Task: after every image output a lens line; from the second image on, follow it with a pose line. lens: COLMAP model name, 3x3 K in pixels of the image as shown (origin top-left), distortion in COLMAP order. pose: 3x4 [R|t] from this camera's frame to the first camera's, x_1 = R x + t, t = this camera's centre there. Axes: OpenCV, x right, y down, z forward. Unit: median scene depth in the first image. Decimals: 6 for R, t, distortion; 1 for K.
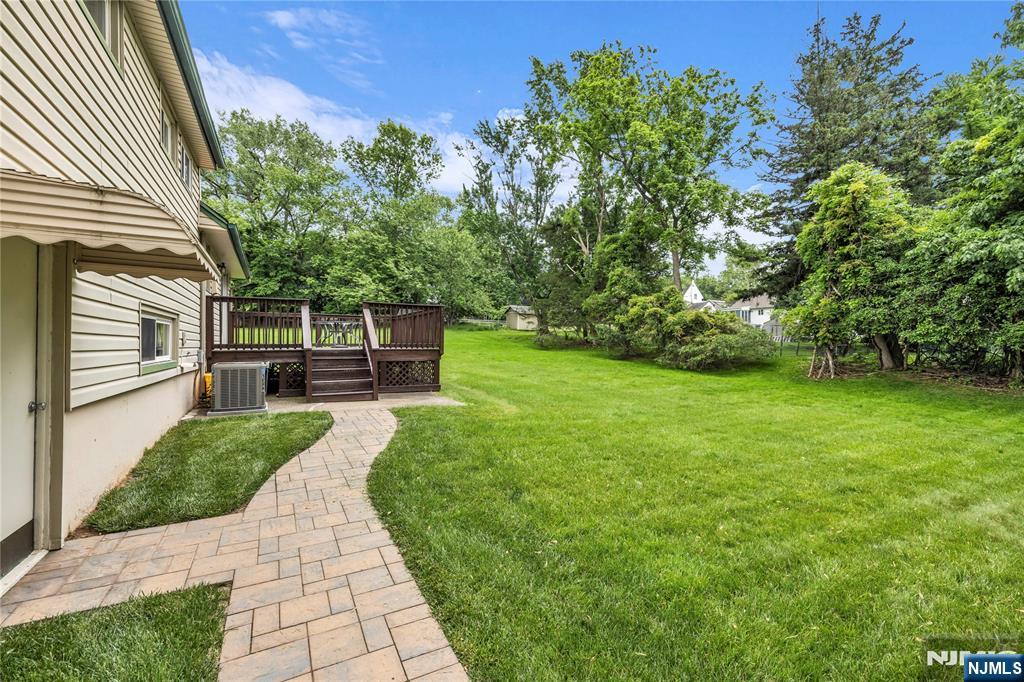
lens RADIAL K [[439.6, 0, 508.2], [0, 439.6, 338.0], [0, 0, 1]] dist [0.003061, 0.001064]
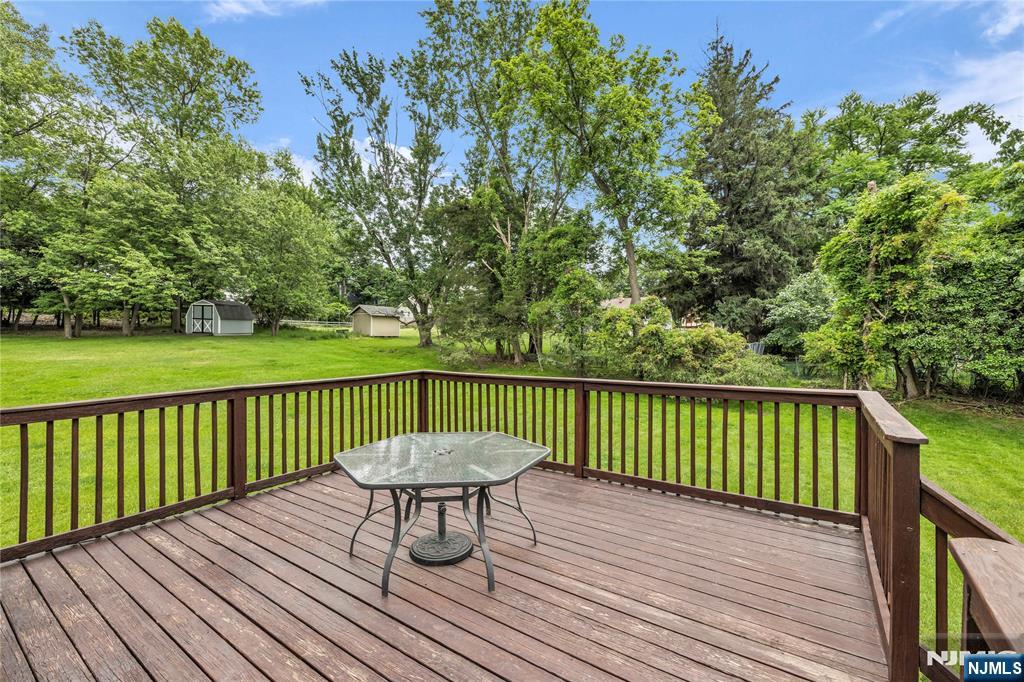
lens RADIAL K [[439.6, 0, 500.7], [0, 439.6, 327.8], [0, 0, 1]] dist [0.003061, 0.001064]
pose [[0.894737, 0.000192, 0.446593, -0.151220], [0.004284, 0.999950, -0.009012, -0.032093], [-0.446573, 0.009976, 0.894692, 0.238865]]
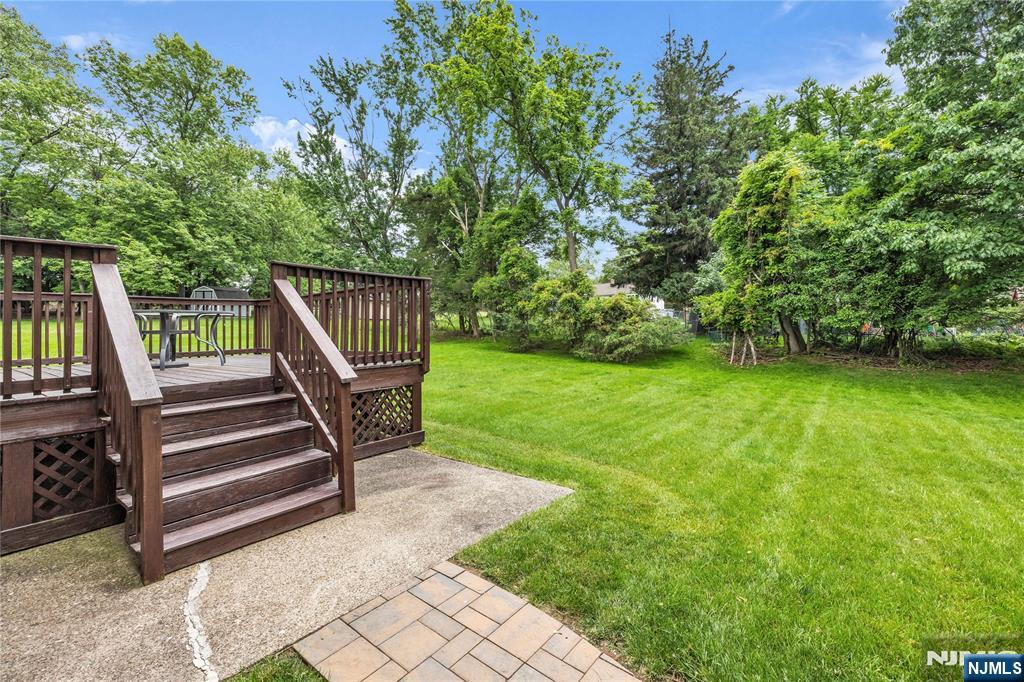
lens RADIAL K [[439.6, 0, 511.6], [0, 439.6, 316.2], [0, 0, 1]] dist [0.003061, 0.001064]
pose [[0.912055, -0.009198, 0.409964, -0.077458], [0.018192, 0.999672, -0.018044, -0.004734], [-0.409664, 0.023915, 0.911923, 0.139679]]
